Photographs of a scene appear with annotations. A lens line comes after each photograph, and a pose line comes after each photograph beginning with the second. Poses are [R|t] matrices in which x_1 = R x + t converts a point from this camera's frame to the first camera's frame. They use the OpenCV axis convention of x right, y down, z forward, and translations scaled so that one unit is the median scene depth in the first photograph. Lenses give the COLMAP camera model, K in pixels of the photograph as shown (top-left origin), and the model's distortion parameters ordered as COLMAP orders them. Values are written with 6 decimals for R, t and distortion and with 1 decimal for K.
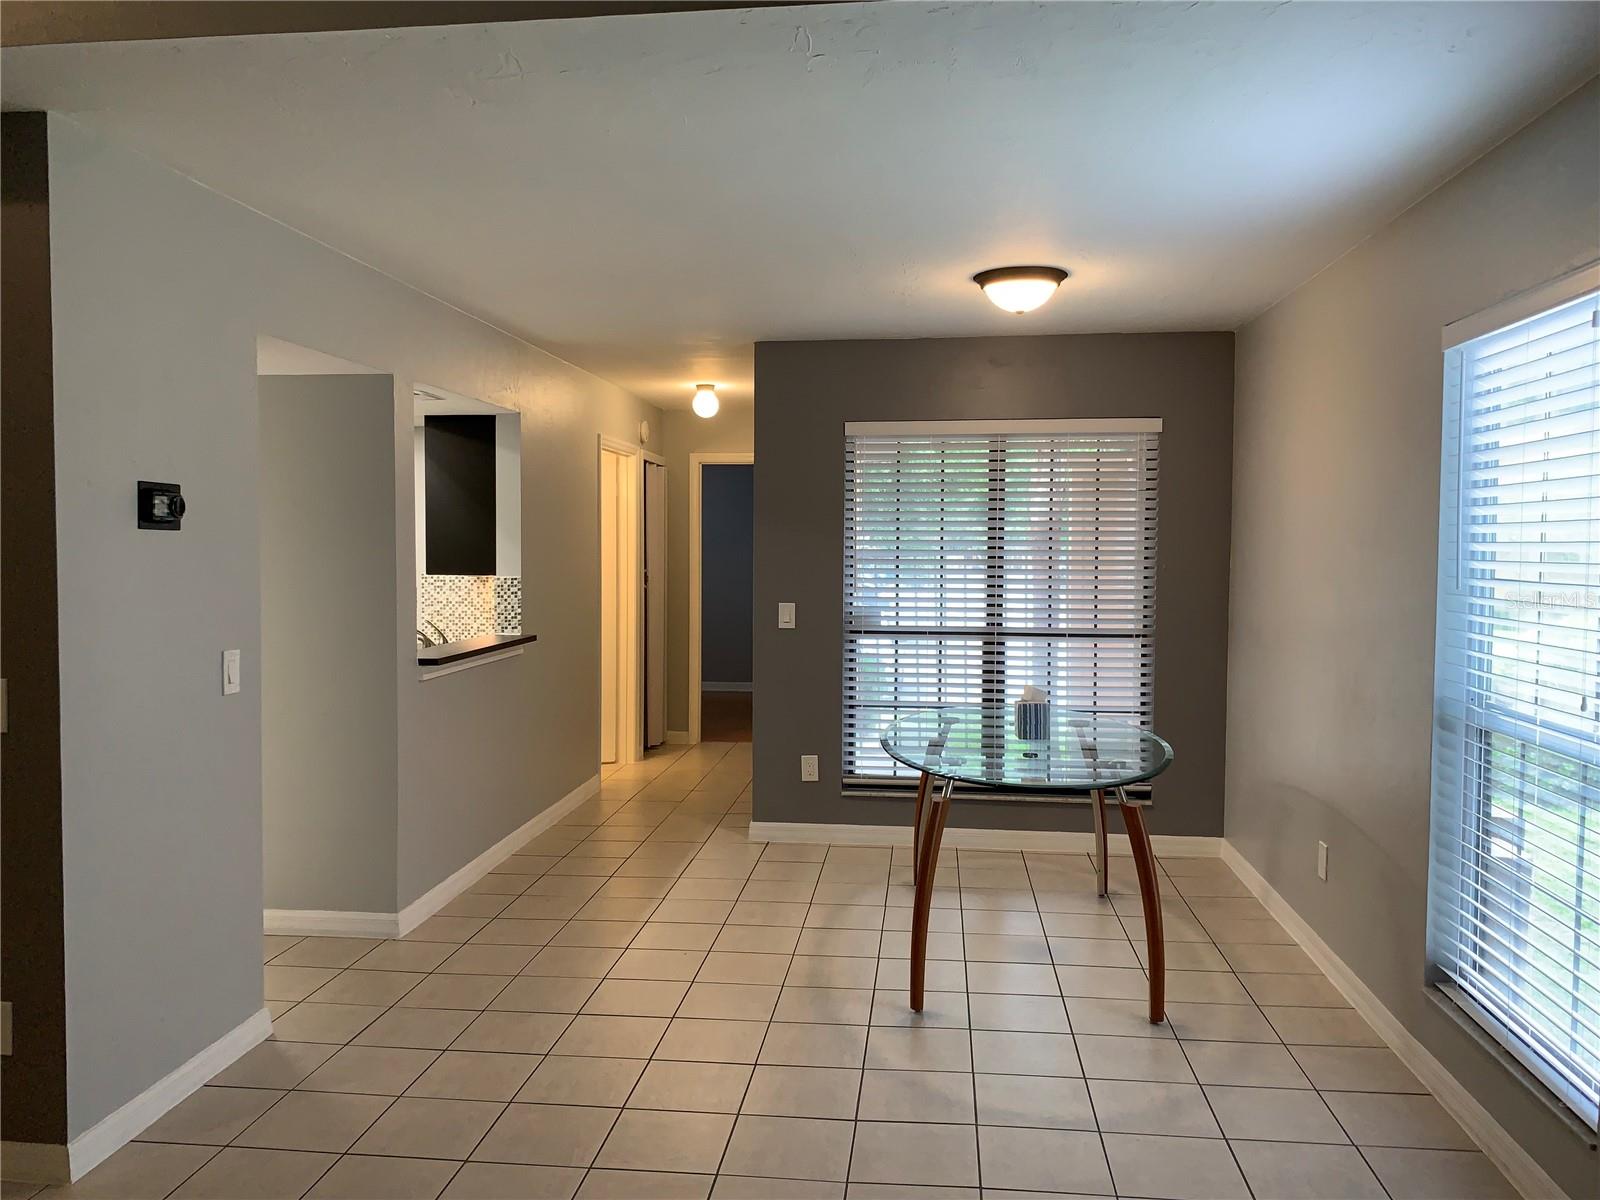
lens RADIAL K [[1211.5, 0, 857.4], [0, 1211.5, 576.4], [0, 0, 1]] dist [0.002402, 0.000249]
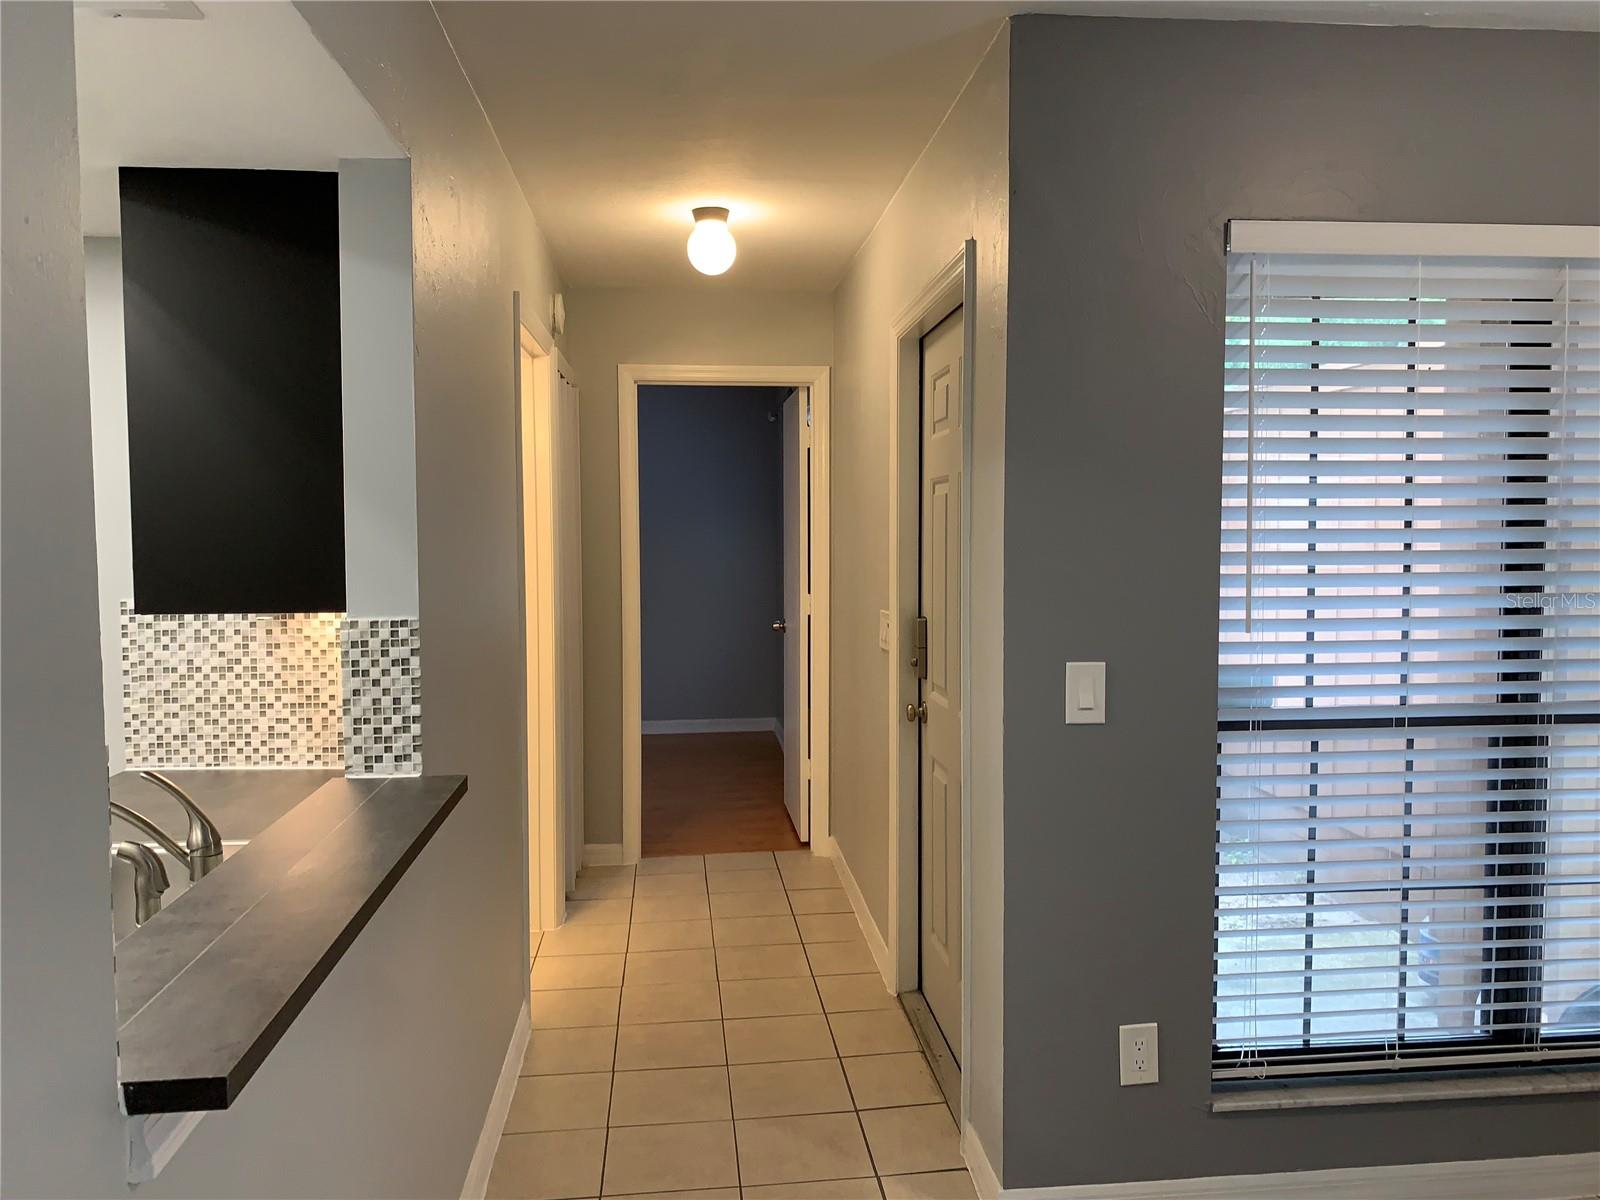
lens RADIAL K [[1215.1, 0, 816.0], [0, 1215.1, 598.8], [0, 0, 1]] dist [-0.003875, -0.000392]
pose [[0.984214, -0.019331, 0.175923, -0.220122], [0.012871, 0.999203, 0.037788, -0.016905], [-0.176514, -0.034927, 0.983678, 0.610652]]
